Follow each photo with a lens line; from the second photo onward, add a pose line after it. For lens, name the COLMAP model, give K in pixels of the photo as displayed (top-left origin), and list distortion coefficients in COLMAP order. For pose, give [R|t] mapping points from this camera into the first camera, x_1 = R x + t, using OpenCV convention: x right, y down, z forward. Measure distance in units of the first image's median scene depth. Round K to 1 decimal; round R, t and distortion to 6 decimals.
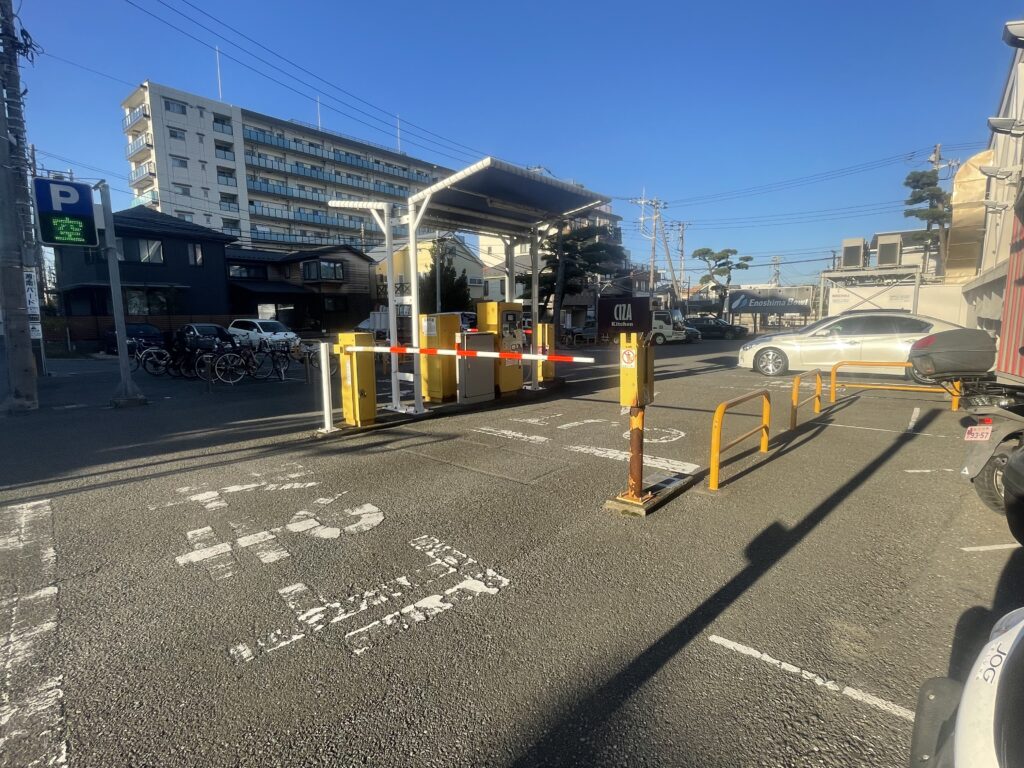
lens RADIAL K [[509.3, 0, 512.3], [0, 509.3, 382.4], [0, 0, 1]] dist [0.000406, 0.000051]
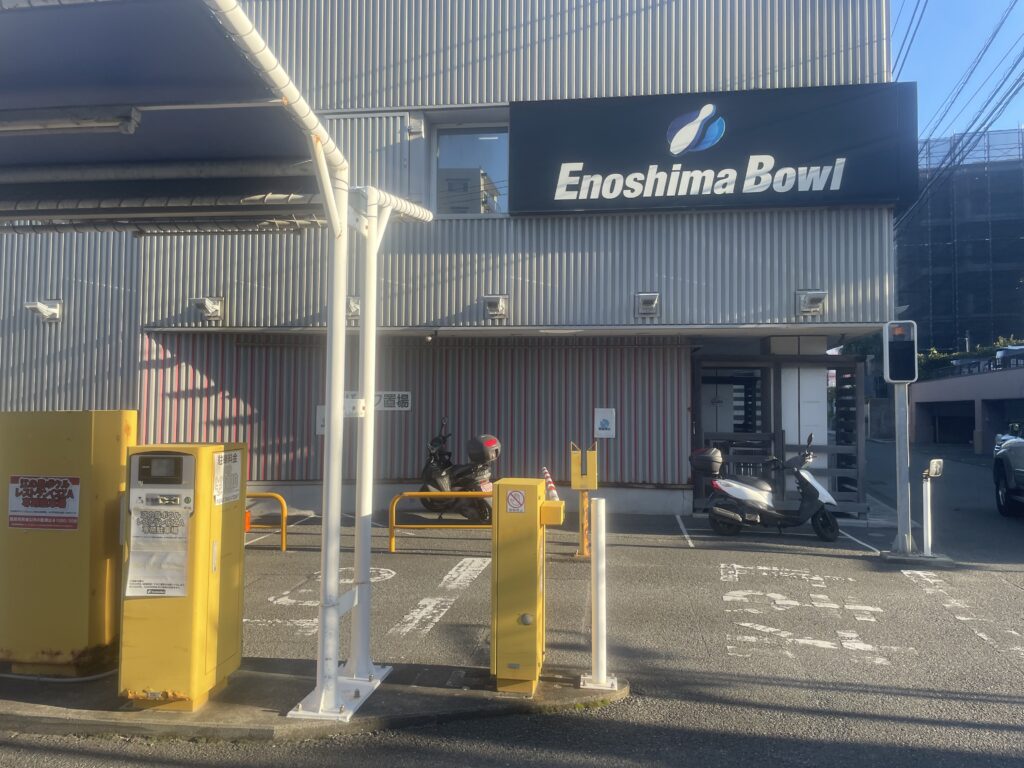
lens RADIAL K [[772.9, 0, 511.8], [0, 772.9, 382.8], [0, 0, 1]] dist [0.002140, -0.000255]
pose [[-0.543489, 0.036836, 0.838608, -1.359375], [0.112660, 0.993199, 0.029387, -0.314734], [-0.831822, 0.110450, -0.543943, 2.086379]]
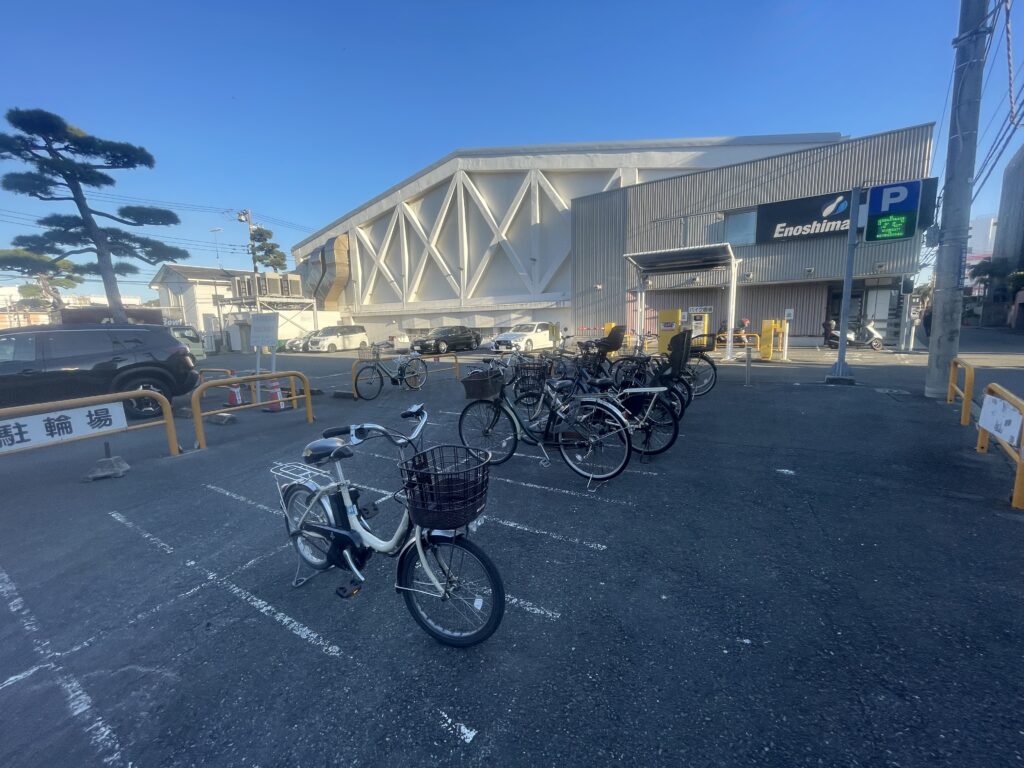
lens RADIAL K [[414.4, 0, 515.9], [0, 414.4, 381.9], [0, 0, 1]] dist [-0.002529, -0.000124]
pose [[-0.121836, -0.117111, 0.985617, -2.185245], [0.154955, 0.978595, 0.135431, -0.347580], [-0.980380, 0.169226, -0.101081, 2.794894]]
